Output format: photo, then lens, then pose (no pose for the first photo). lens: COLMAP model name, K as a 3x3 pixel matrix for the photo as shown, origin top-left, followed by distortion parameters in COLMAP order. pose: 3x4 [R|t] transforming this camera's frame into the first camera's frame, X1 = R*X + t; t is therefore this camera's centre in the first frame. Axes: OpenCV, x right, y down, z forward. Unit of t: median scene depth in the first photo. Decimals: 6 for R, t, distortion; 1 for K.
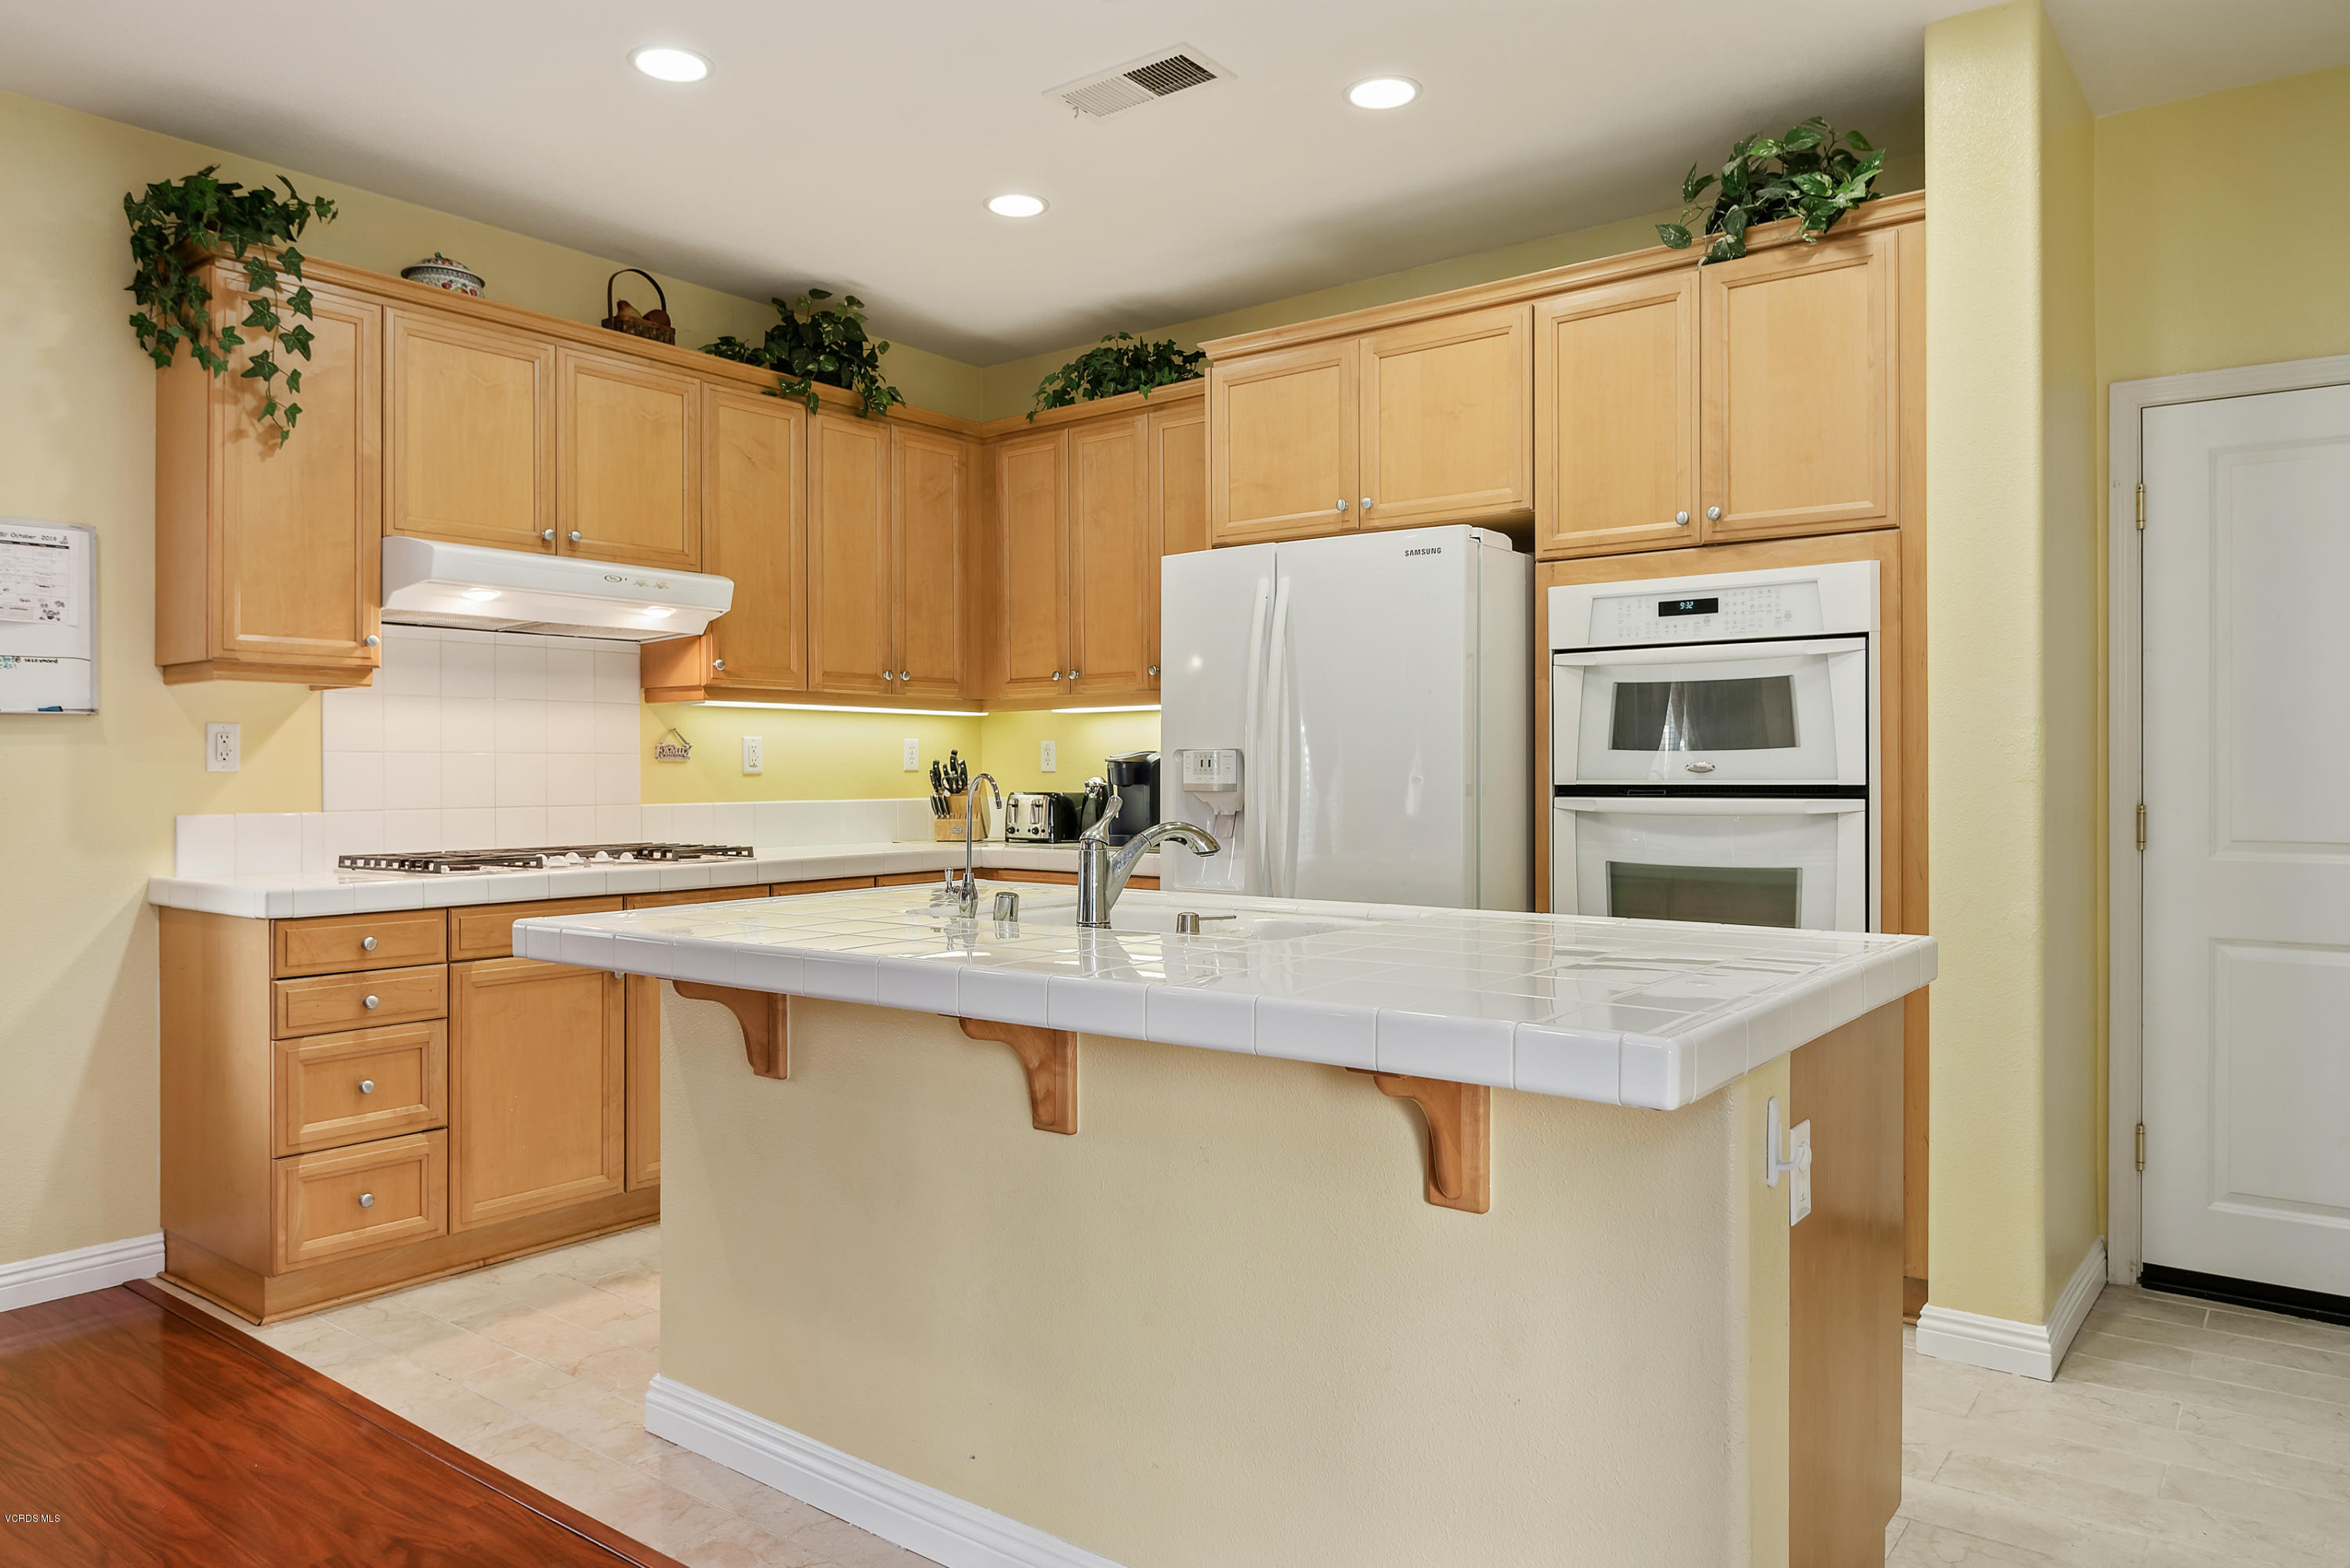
lens RADIAL K [[1504.2, 0, 1174.4], [0, 1504.2, 773.8], [0, 0, 1]] dist [0.002918, -0.011075]
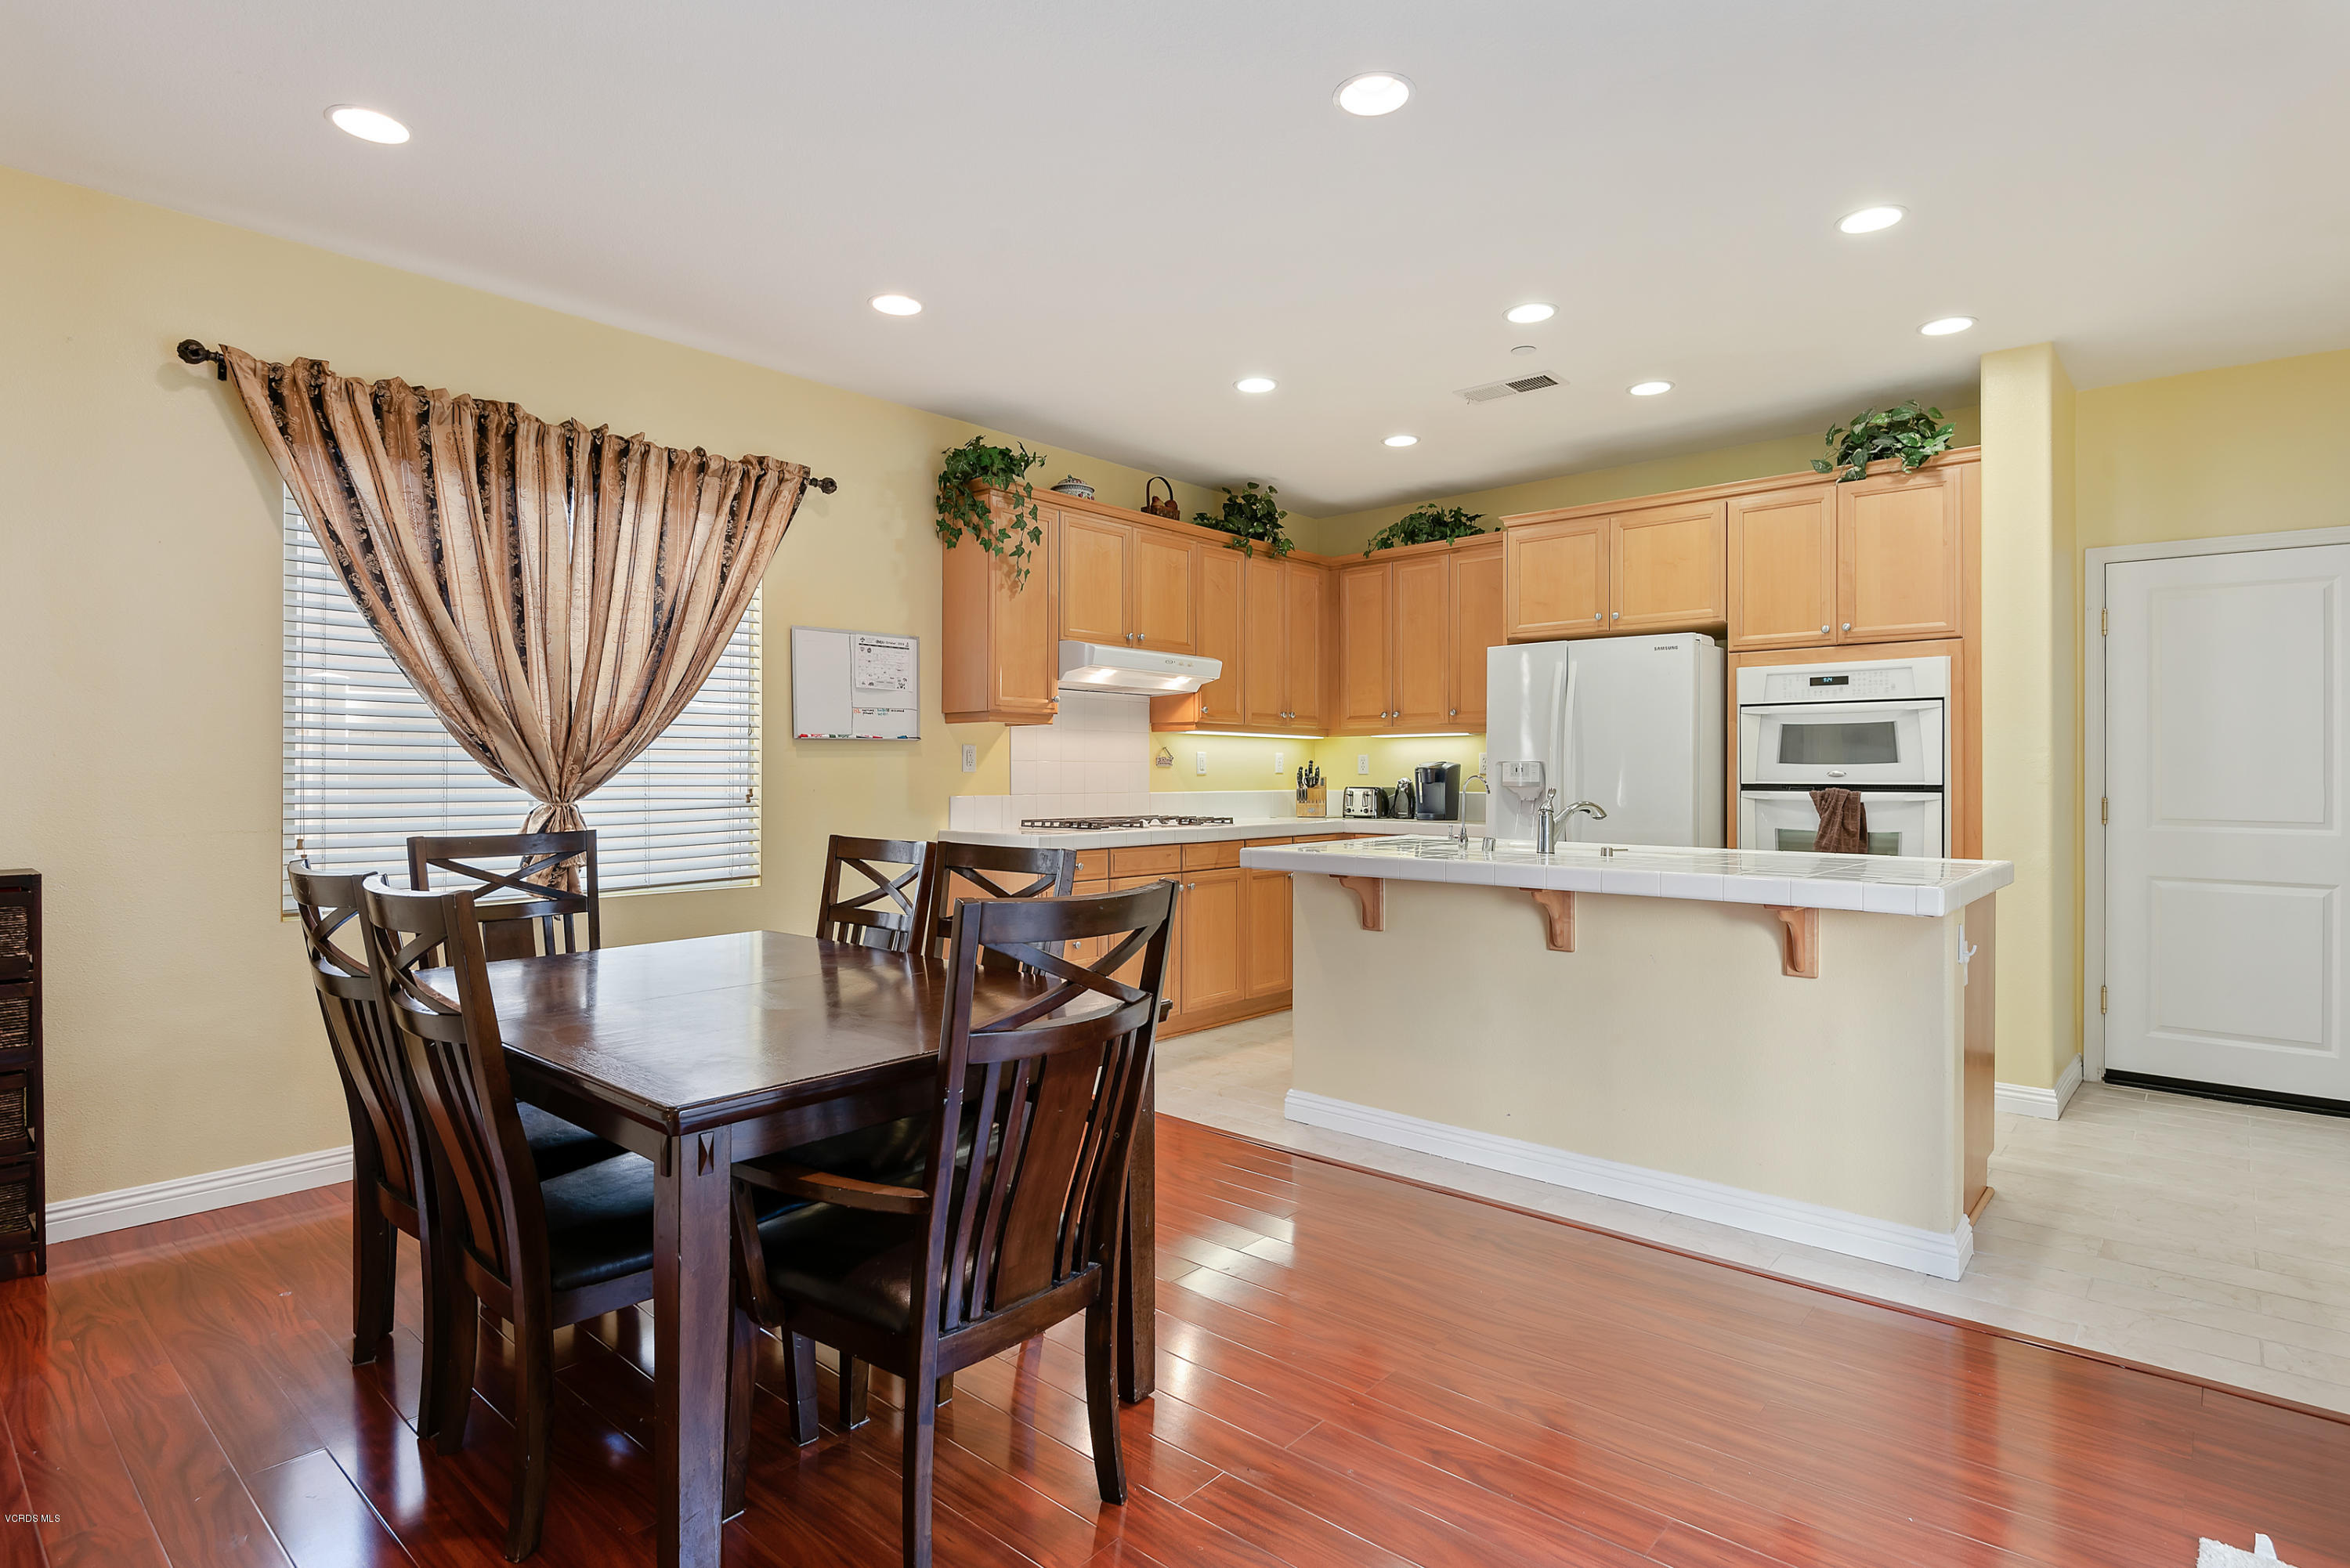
lens RADIAL K [[1156.4, 0, 1180.7], [0, 1156.4, 772.5], [0, 0, 1]] dist [0.000827, -0.005424]
pose [[0.997199, 0.005276, -0.074601, -0.276052], [-0.005530, 0.999980, -0.003194, 0.002369], [0.074583, 0.003597, 0.997208, -0.346994]]
